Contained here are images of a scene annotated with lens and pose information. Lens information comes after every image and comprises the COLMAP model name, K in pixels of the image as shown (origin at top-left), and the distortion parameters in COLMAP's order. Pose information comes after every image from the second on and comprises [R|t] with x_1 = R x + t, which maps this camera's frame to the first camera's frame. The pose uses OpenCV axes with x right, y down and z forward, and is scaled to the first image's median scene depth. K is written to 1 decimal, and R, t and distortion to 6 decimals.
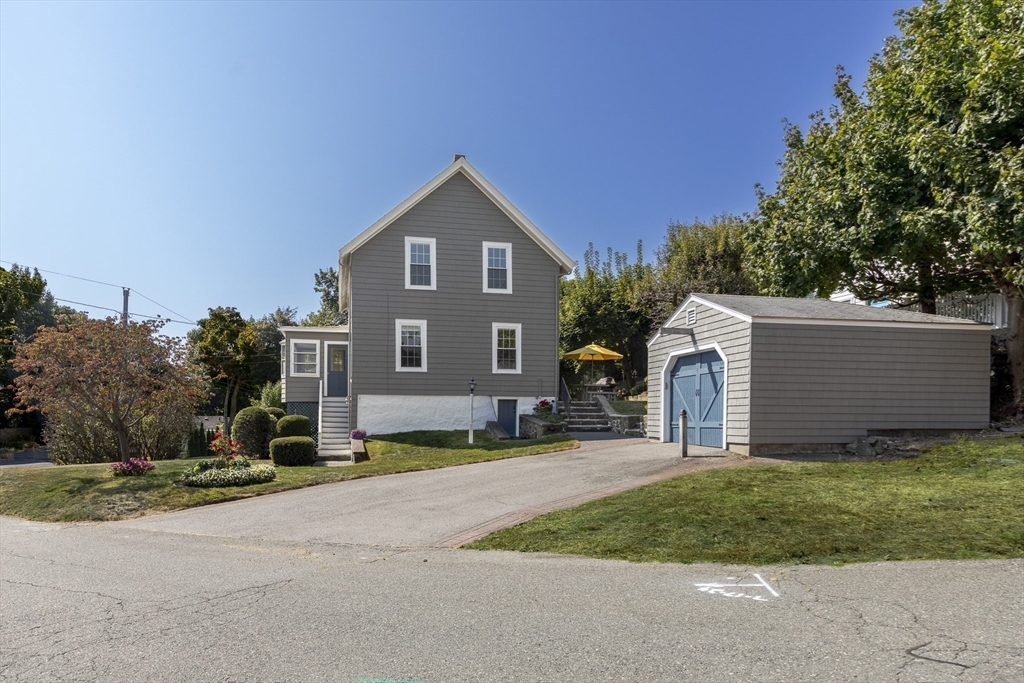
lens RADIAL K [[536.5, 0, 480.2], [0, 536.5, 421.7], [0, 0, 1]] dist [0.009150, -0.001501]
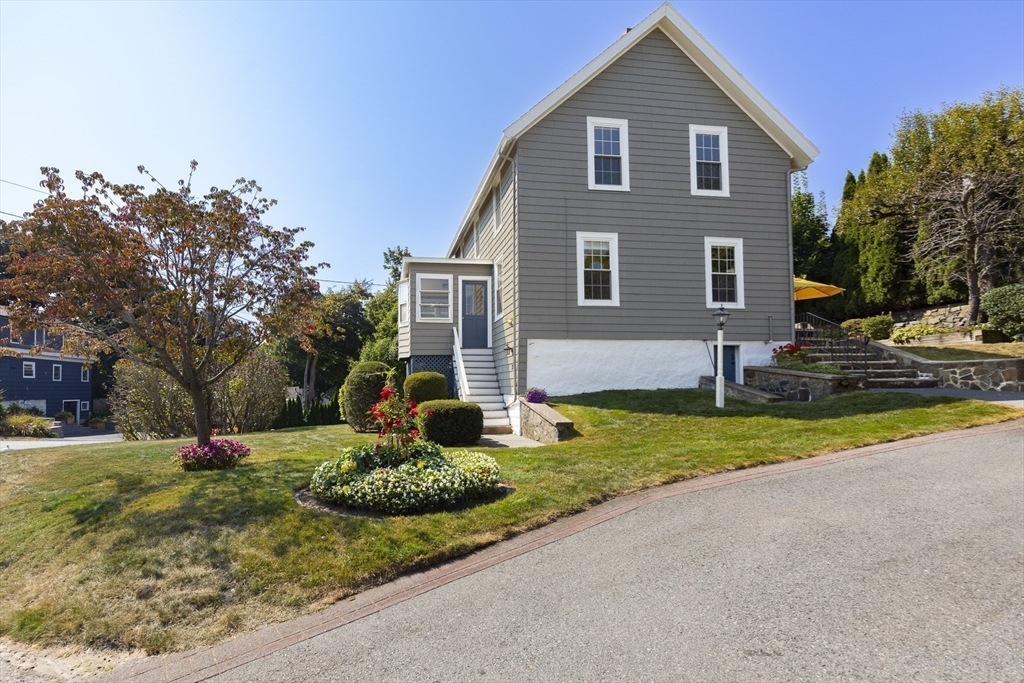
lens RADIAL K [[482.2, 0, 484.3], [0, 482.2, 369.7], [0, 0, 1]] dist [0.010487, -0.002129]
pose [[0.997274, -0.013553, -0.072533, -0.233393], [0.010387, 0.998984, -0.043842, 0.015827], [0.073054, 0.042969, 0.996402, 0.367296]]
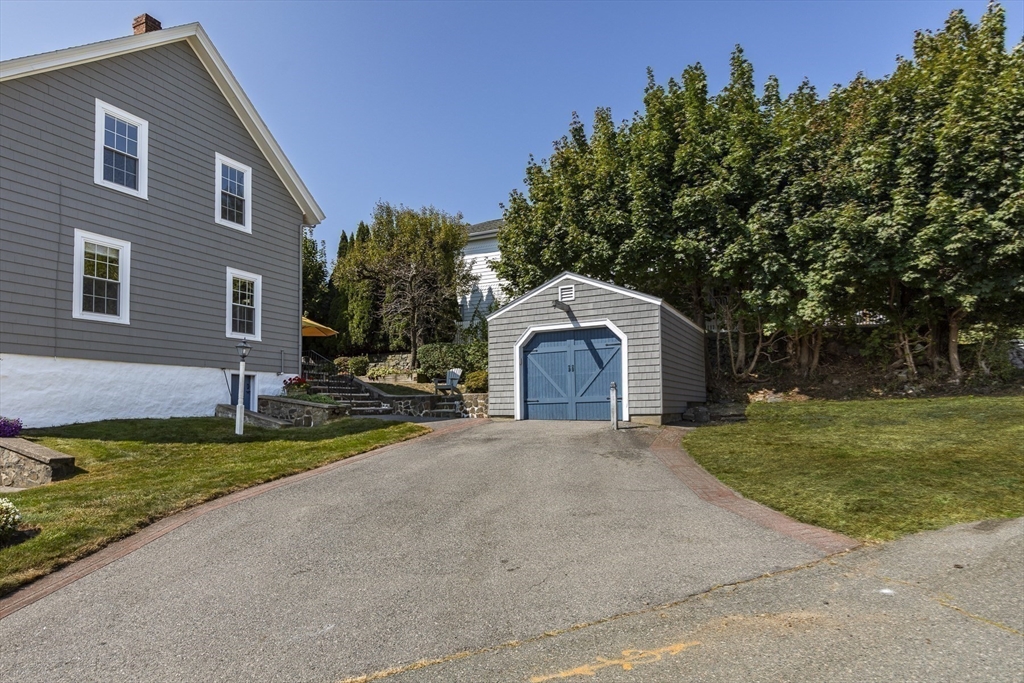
lens RADIAL K [[536.5, 0, 488.0], [0, 536.5, 380.0], [0, 0, 1]] dist [0.009150, -0.001501]
pose [[0.661488, 0.031797, 0.749281, -0.293018], [0.018632, 0.998096, -0.058806, 0.015651], [-0.749724, 0.052860, 0.659636, 0.284679]]
